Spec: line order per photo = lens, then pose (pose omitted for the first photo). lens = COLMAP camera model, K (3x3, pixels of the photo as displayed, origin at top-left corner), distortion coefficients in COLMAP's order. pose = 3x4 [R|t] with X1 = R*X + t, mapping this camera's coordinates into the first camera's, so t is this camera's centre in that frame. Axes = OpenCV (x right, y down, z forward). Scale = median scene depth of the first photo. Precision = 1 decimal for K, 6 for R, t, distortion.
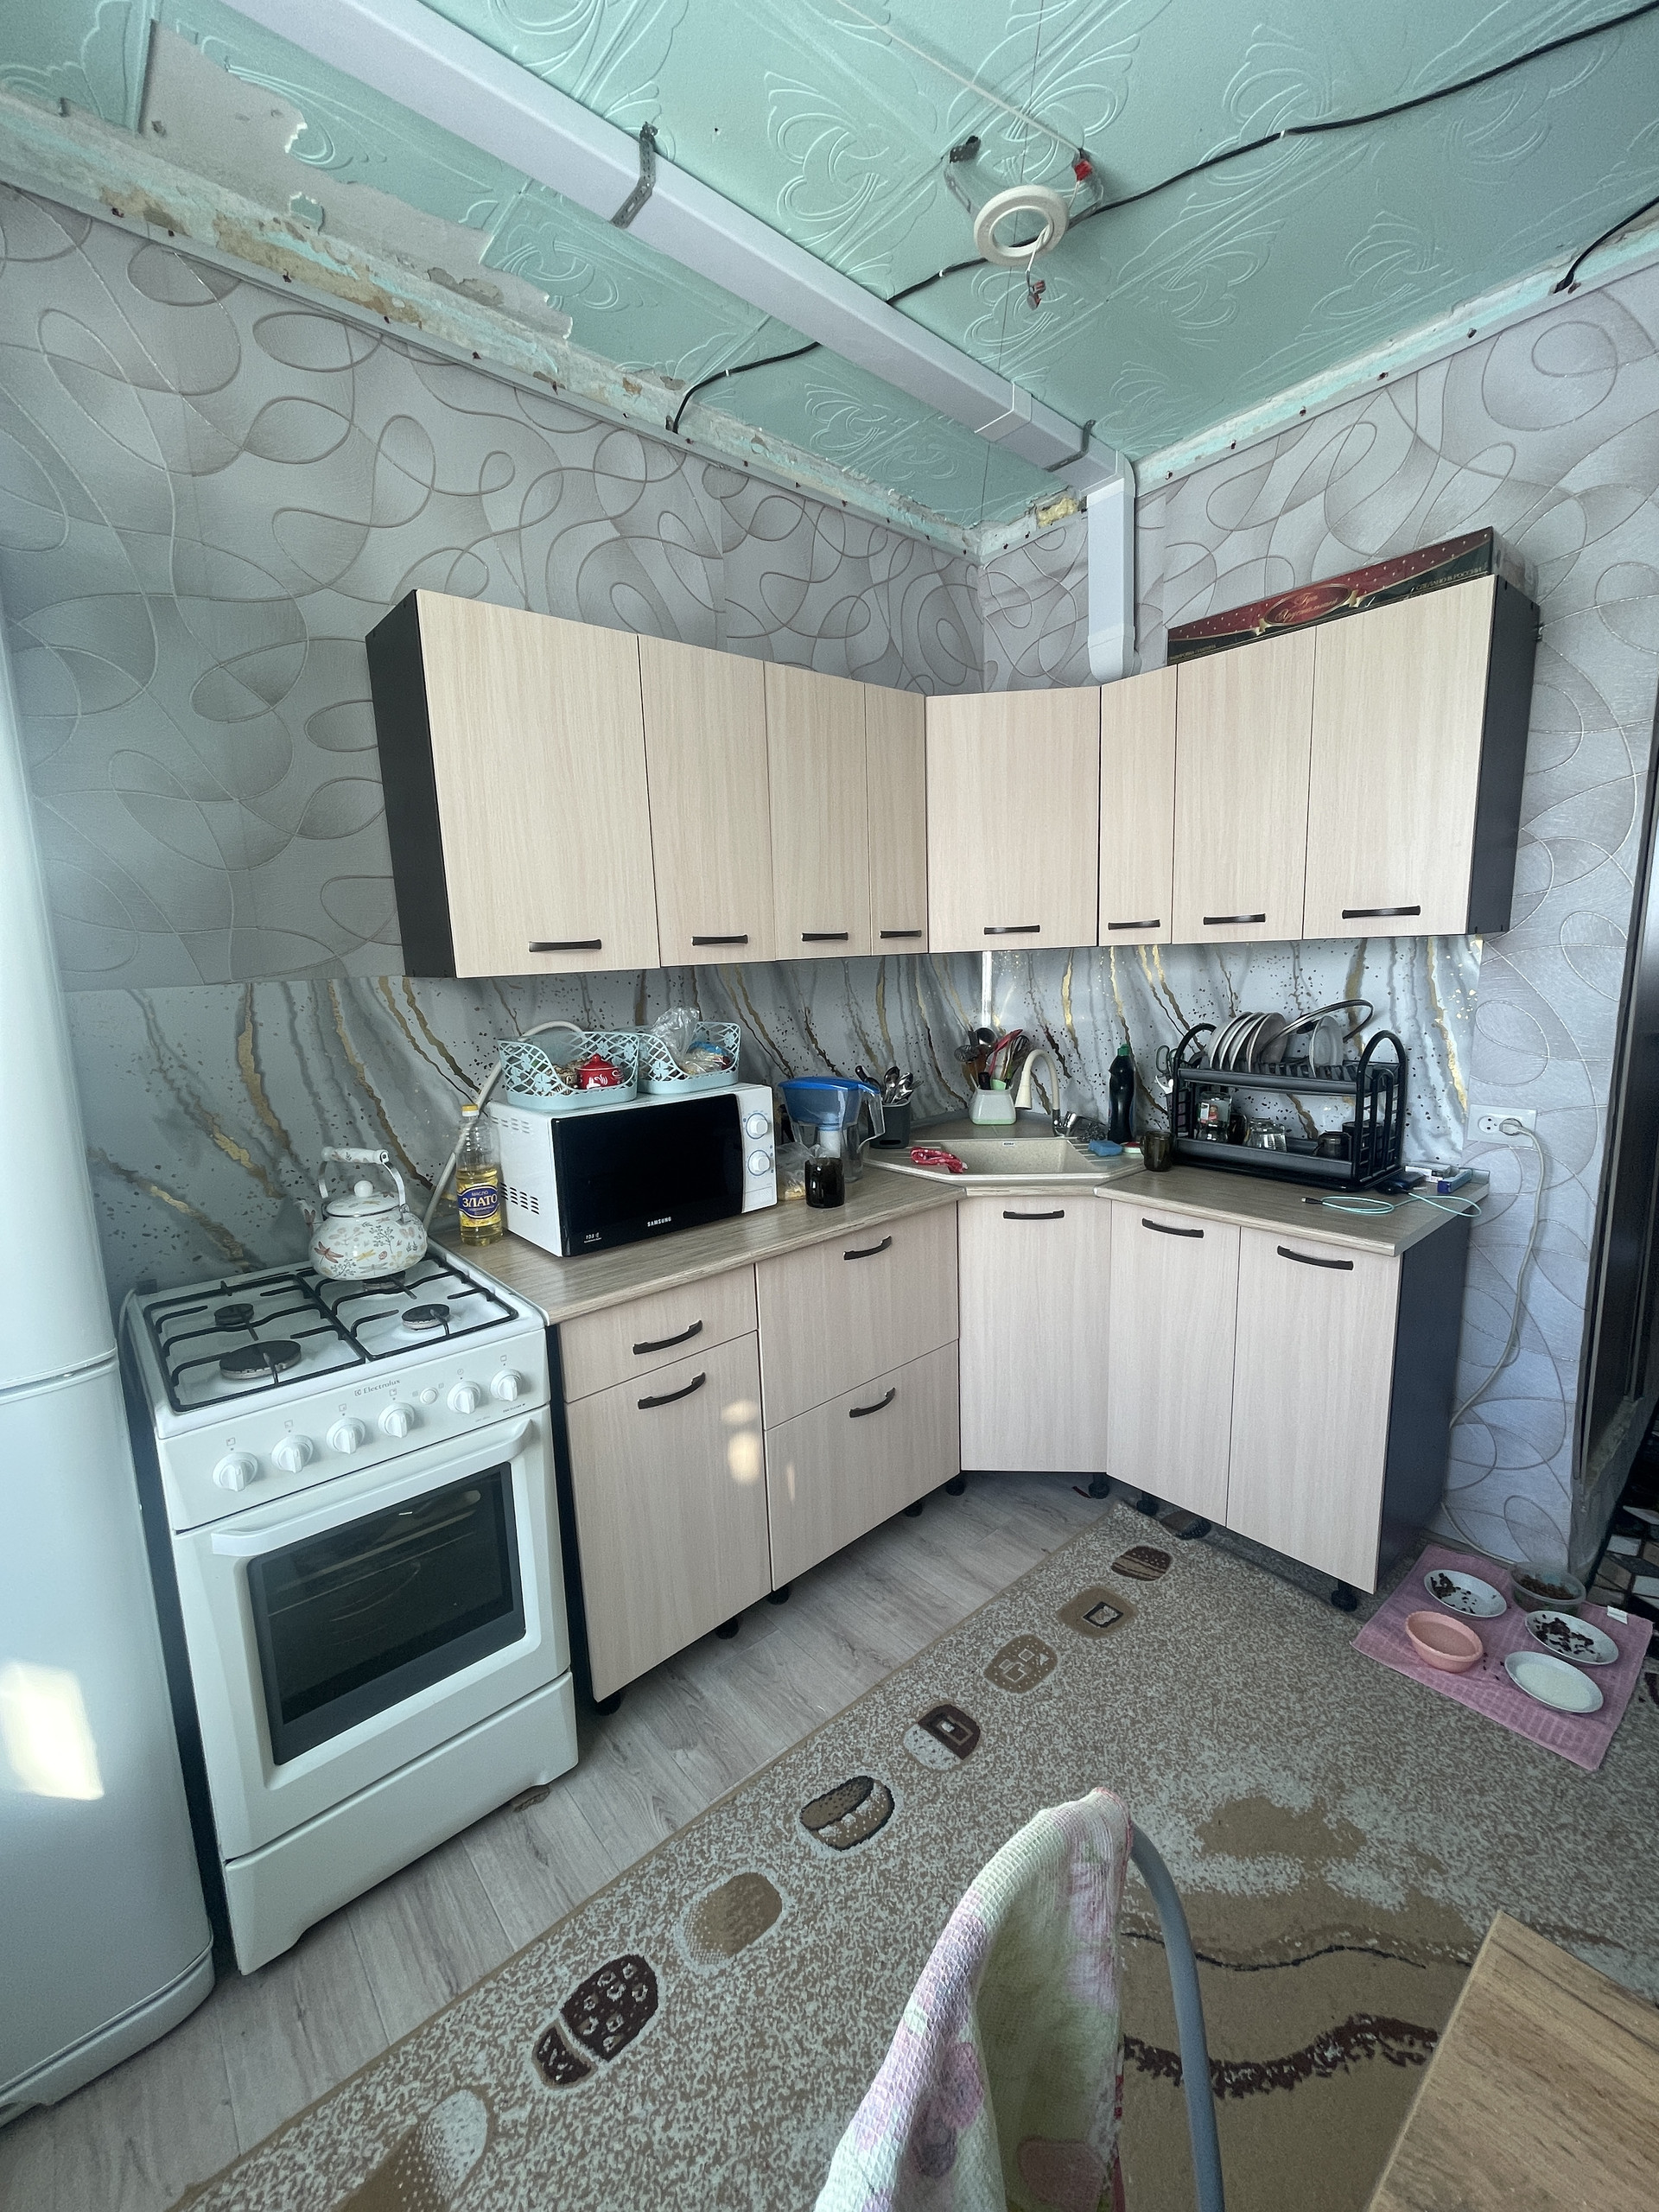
lens RADIAL K [[879.2, 0, 828.3], [0, 879.2, 1112.4], [0, 0, 1]] dist [-0.001515, -0.000003]
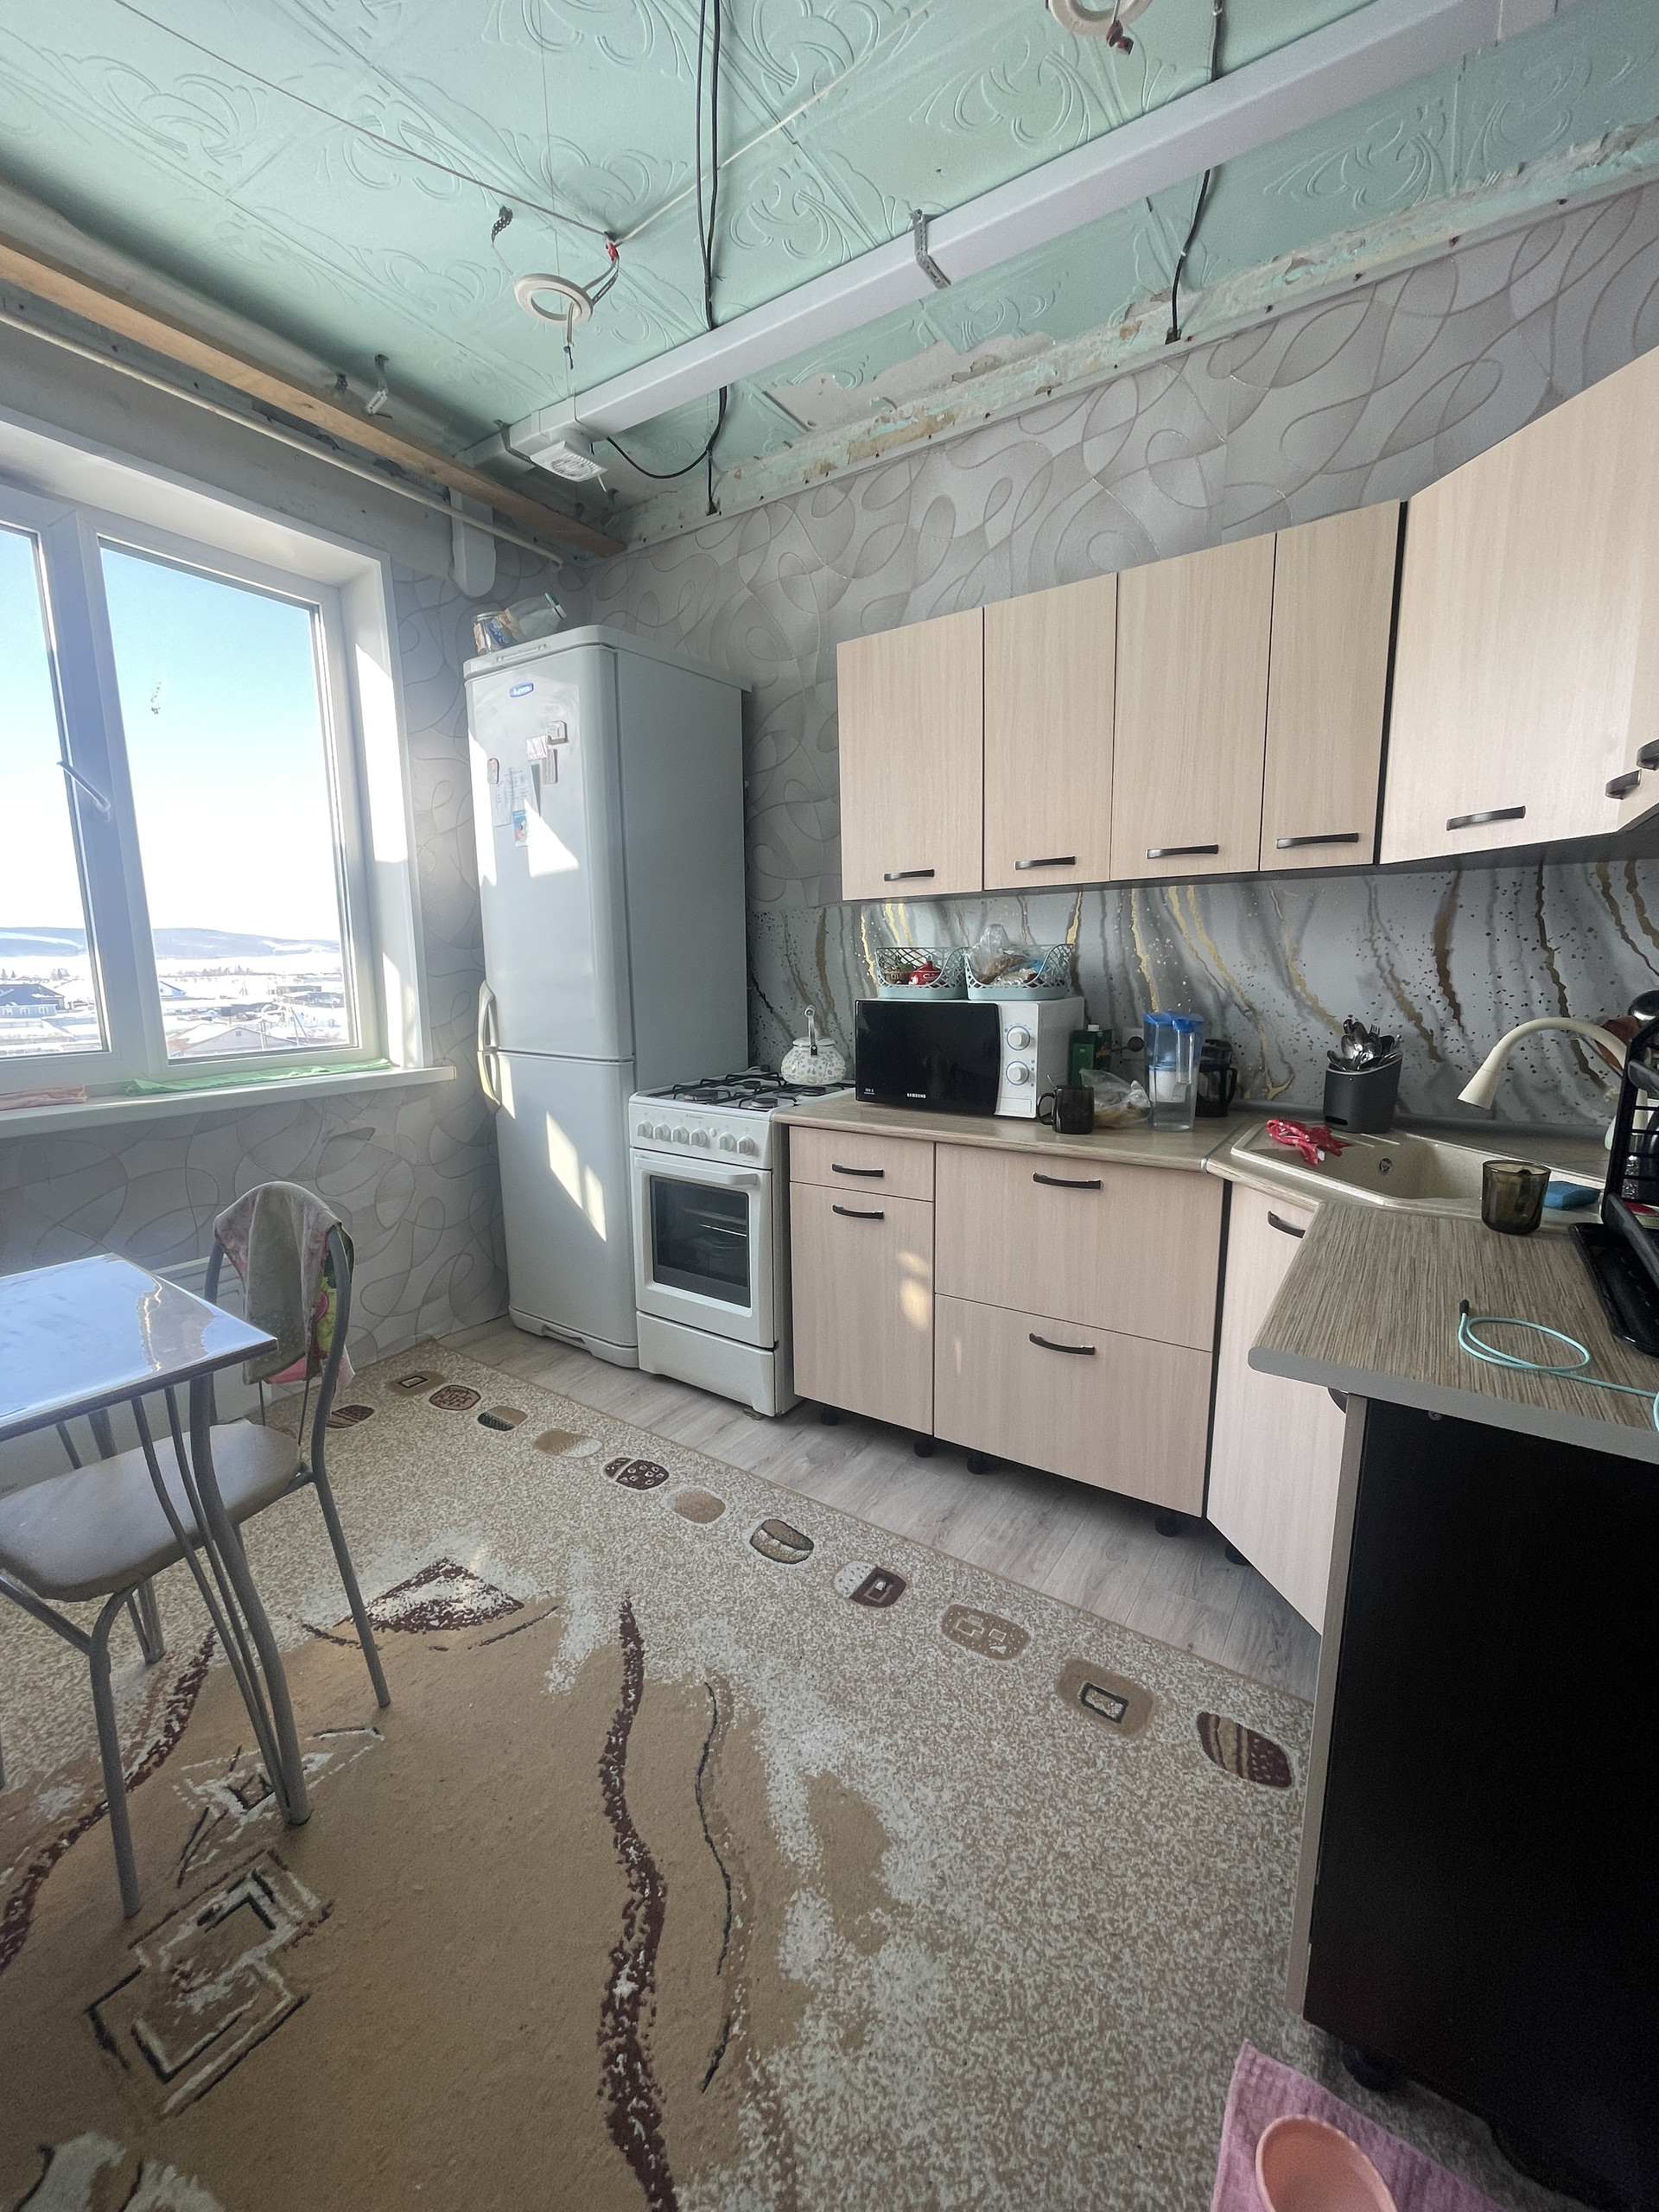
lens RADIAL K [[879.2, 0, 828.3], [0, 879.2, 1112.4], [0, 0, 1]] dist [-0.001515, -0.000003]
pose [[0.272149, 0.196747, -0.941927, 1.008829], [-0.167304, 0.973640, 0.155032, -0.025309], [0.947599, 0.115396, 0.297892, 0.540695]]
